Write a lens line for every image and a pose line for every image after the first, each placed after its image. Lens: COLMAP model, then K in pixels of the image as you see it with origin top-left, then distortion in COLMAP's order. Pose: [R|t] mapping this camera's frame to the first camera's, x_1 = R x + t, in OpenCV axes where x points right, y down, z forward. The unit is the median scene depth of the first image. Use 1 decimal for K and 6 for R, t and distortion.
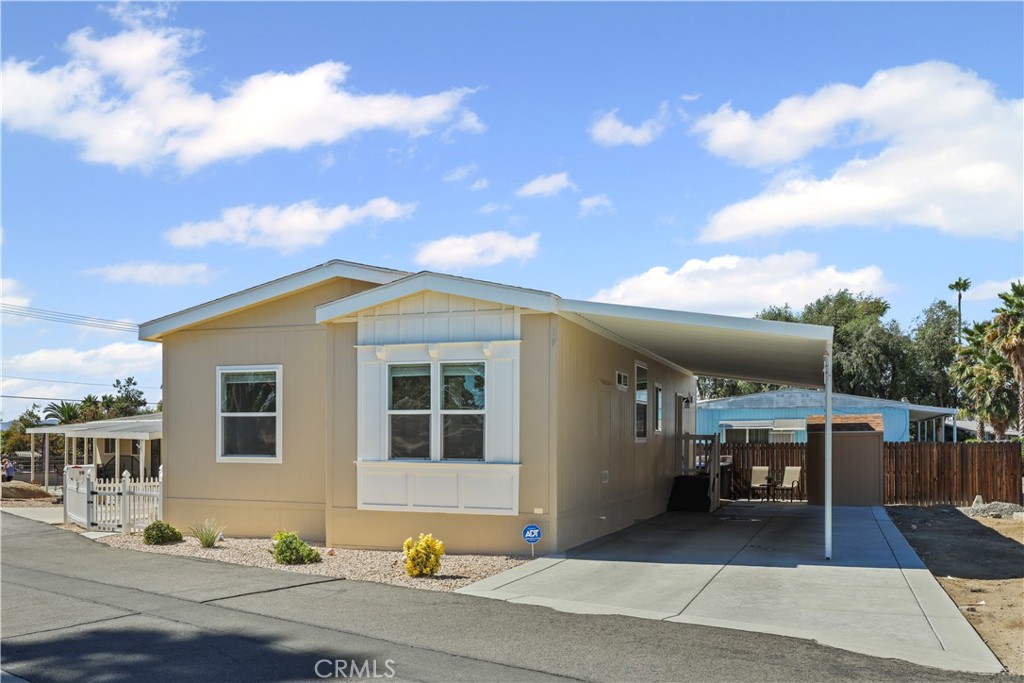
lens RADIAL K [[934.9, 0, 512.0], [0, 934.9, 341.5], [0, 0, 1]] dist [-0.002000, -0.005549]
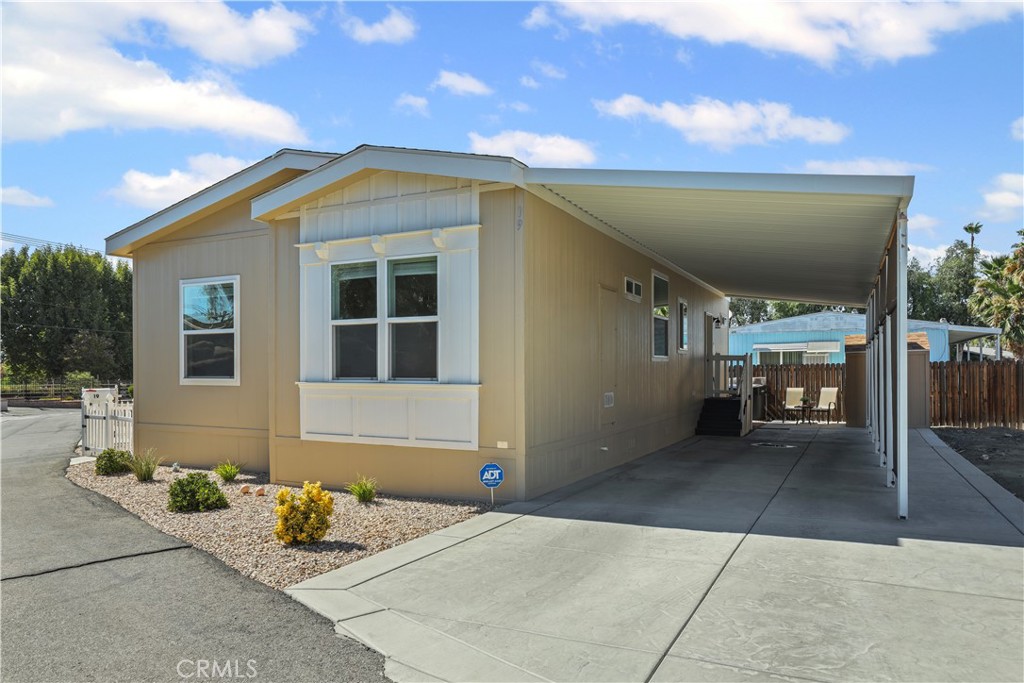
lens RADIAL K [[711.1, 0, 514.5], [0, 711.1, 326.7], [0, 0, 1]] dist [-0.023124, 0.004025]
pose [[0.993569, -0.013898, -0.112369, 0.086206], [0.018808, 0.998909, 0.042751, 0.048506], [0.111652, -0.044590, 0.992747, 0.347411]]
